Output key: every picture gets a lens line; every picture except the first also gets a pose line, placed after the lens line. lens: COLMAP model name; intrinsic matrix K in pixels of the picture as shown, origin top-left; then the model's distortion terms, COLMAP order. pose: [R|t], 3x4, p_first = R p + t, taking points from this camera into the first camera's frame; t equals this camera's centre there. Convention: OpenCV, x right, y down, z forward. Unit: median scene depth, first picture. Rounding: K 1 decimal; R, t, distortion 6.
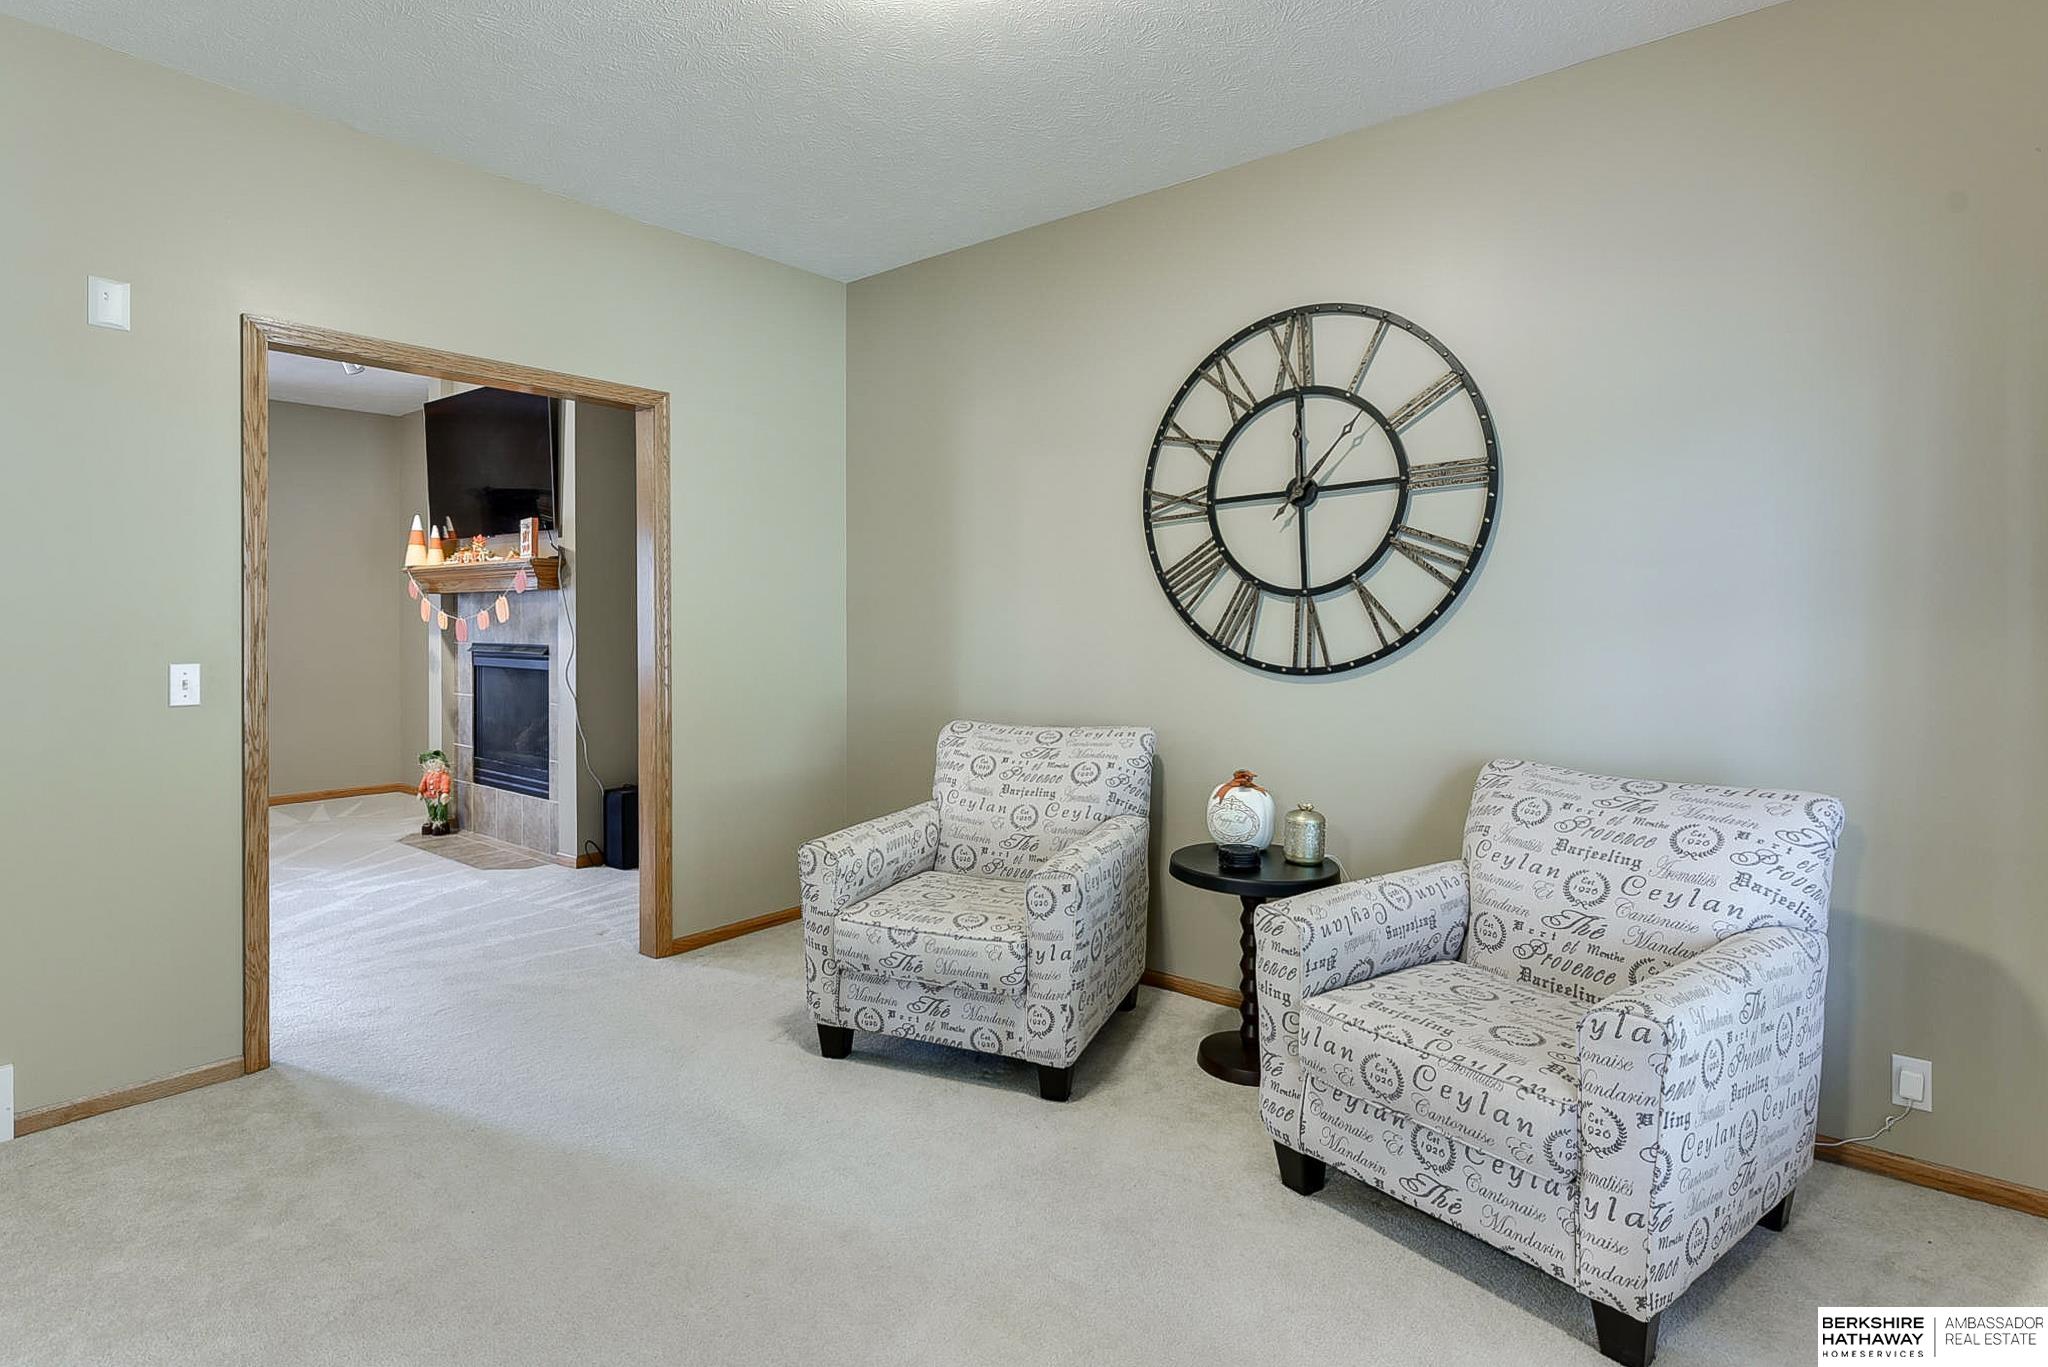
lens RADIAL K [[1039.5, 0, 1023.1], [0, 1039.5, 629.1], [0, 0, 1]] dist [0.000177, 0.000118]
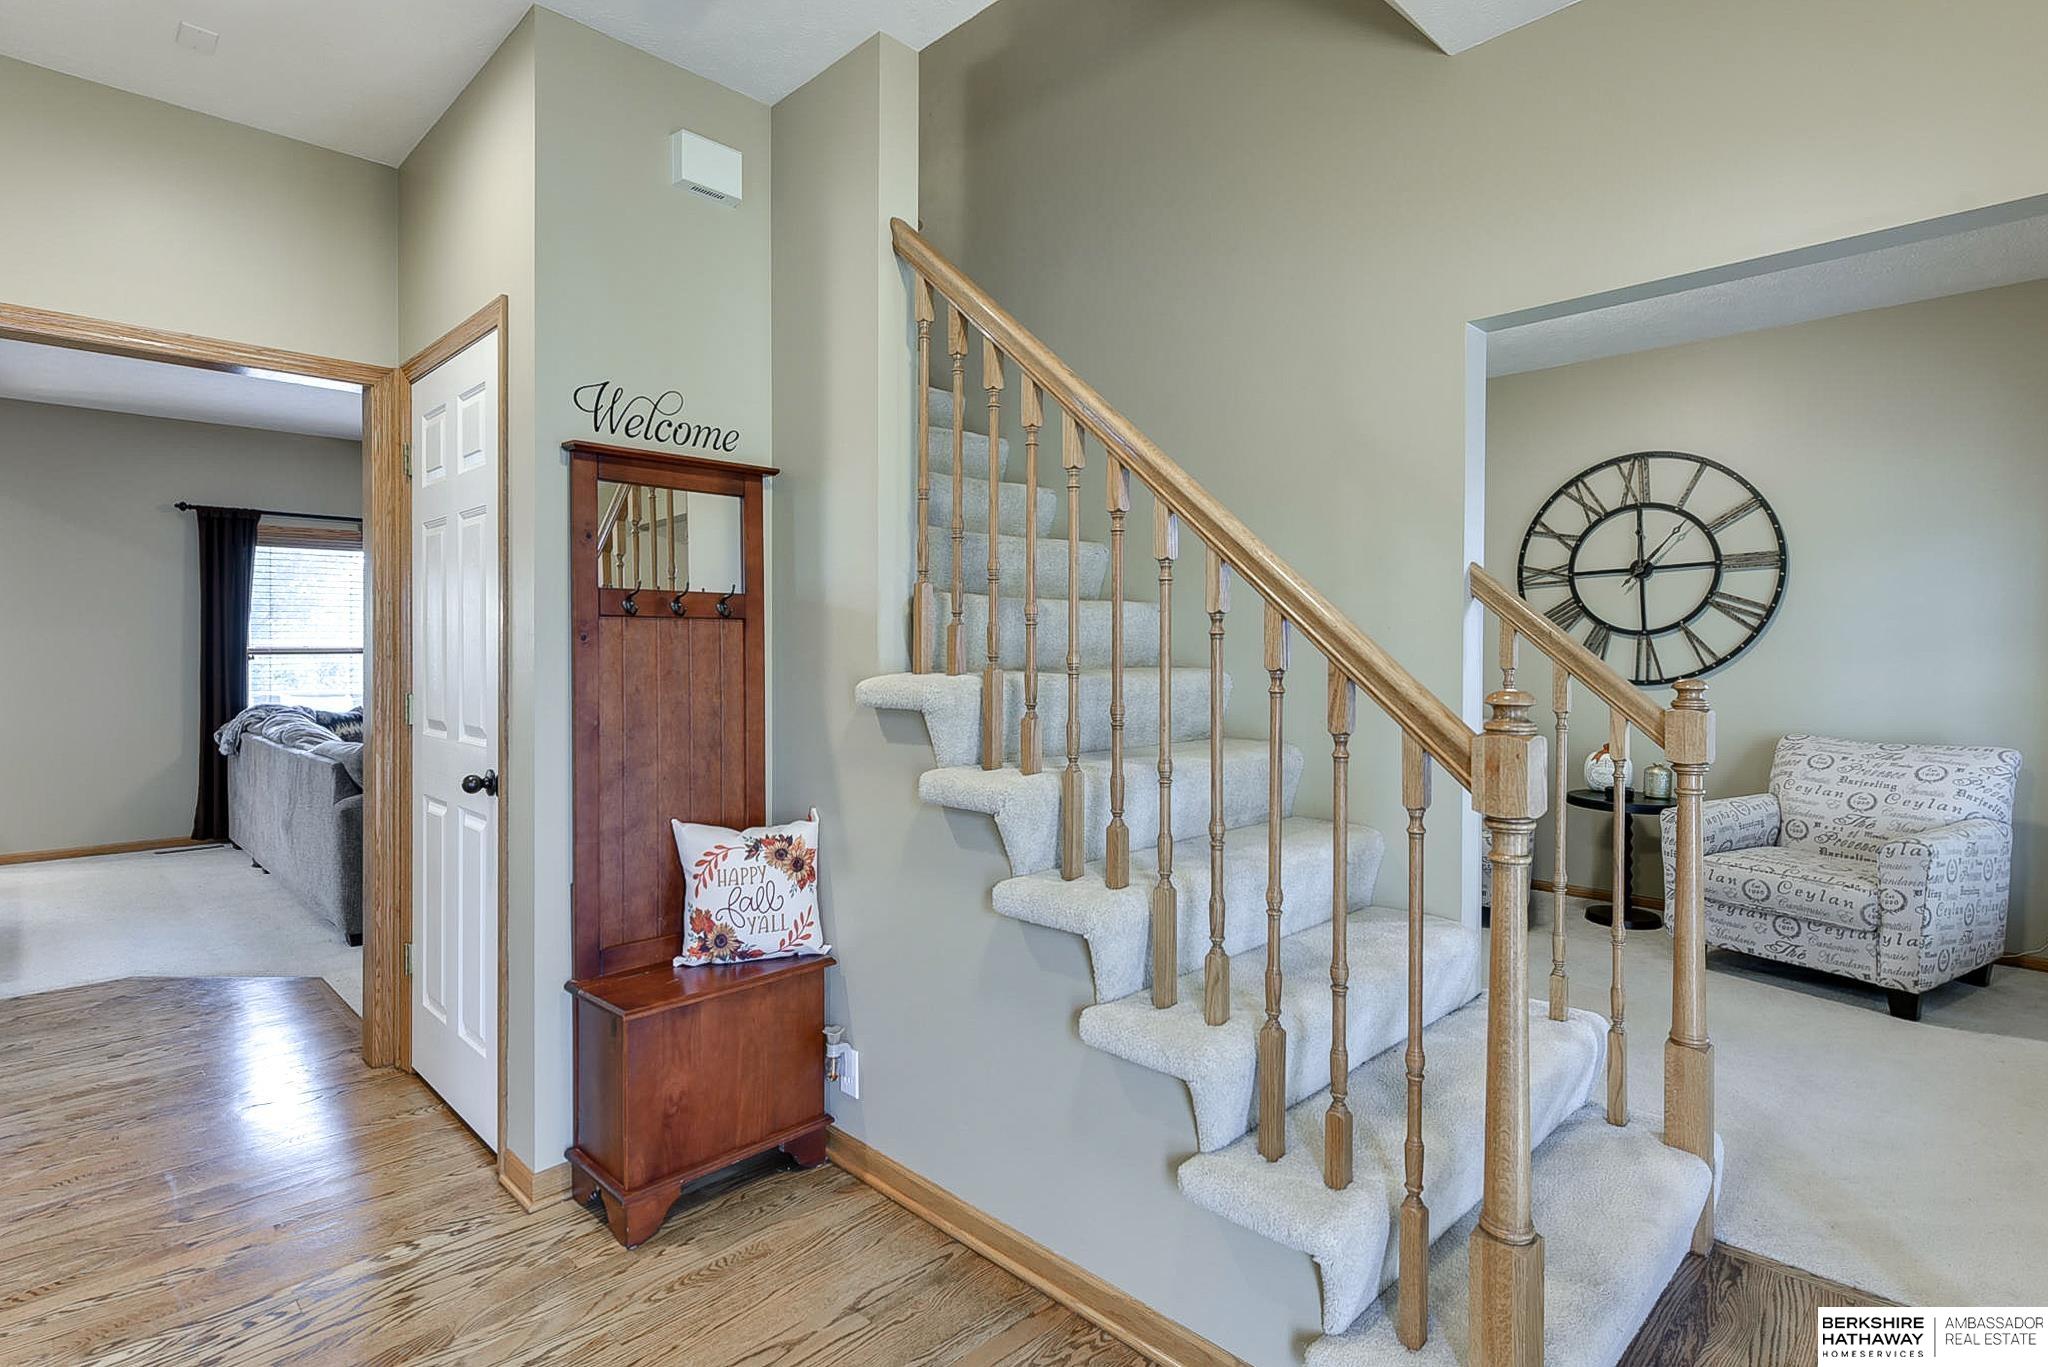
lens RADIAL K [[1017.6, 0, 1019.2], [0, 1017.6, 650.6], [0, 0, 1]] dist [0.004895, -0.001072]
pose [[0.994843, 0.000773, -0.101423, -0.559777], [-0.001342, 0.999984, -0.005535, 0.001928], [0.101417, 0.005642, 0.994828, -0.691605]]
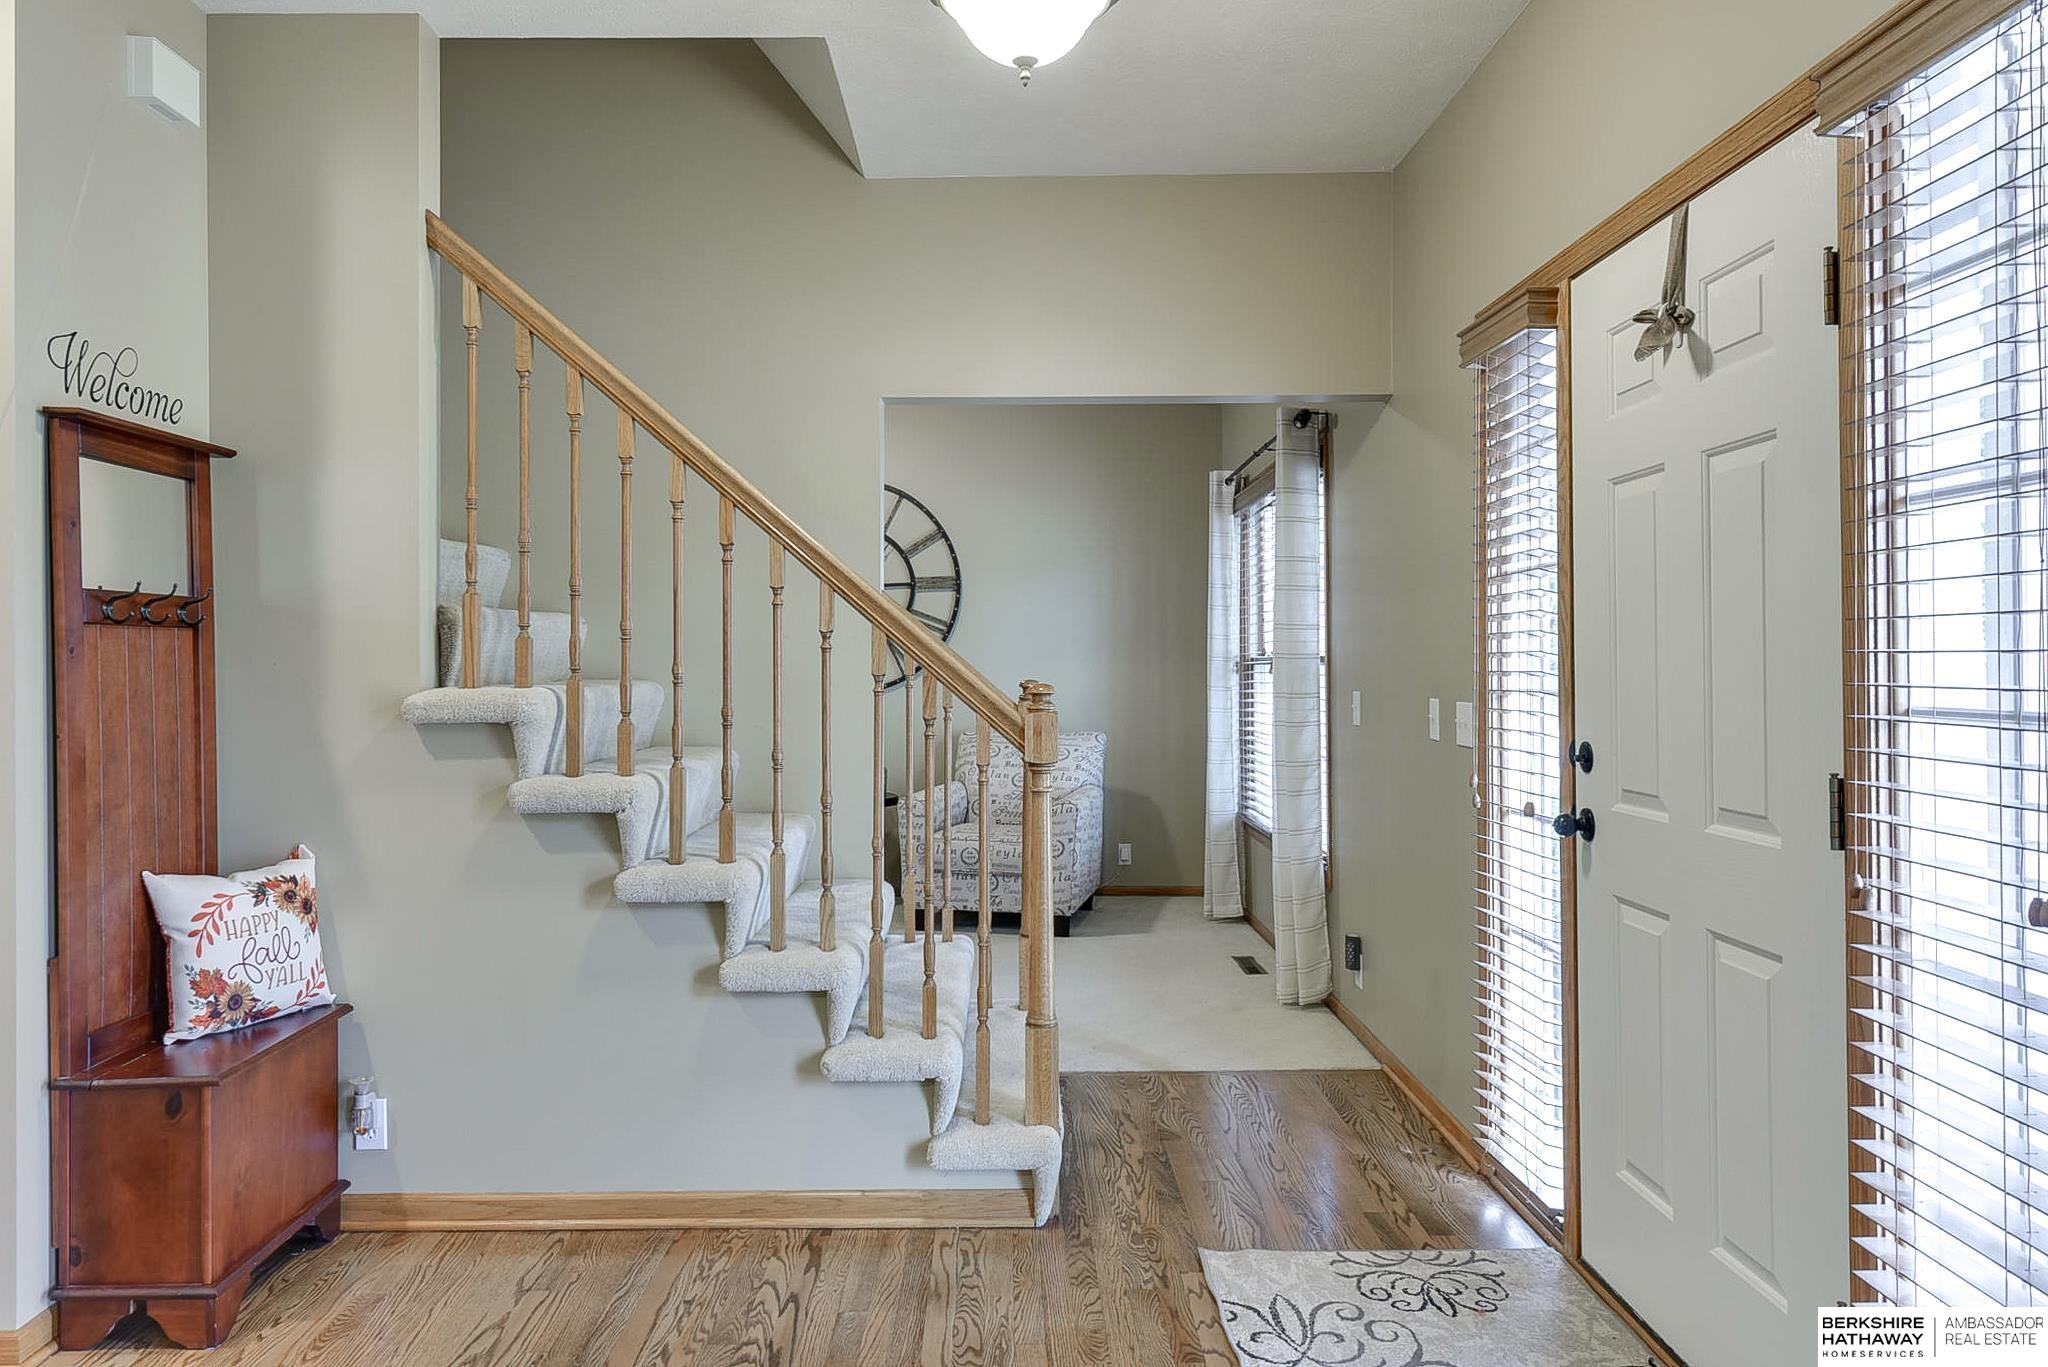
lens RADIAL K [[1375.4, 0, 1017.9], [0, 1375.4, 647.8], [0, 0, 1]] dist [-0.002397, -0.001899]
pose [[0.758953, 0.001950, 0.651142, -1.095014], [0.009225, 0.999863, -0.013747, 0.003781], [-0.651080, 0.016440, 0.758831, -0.982036]]
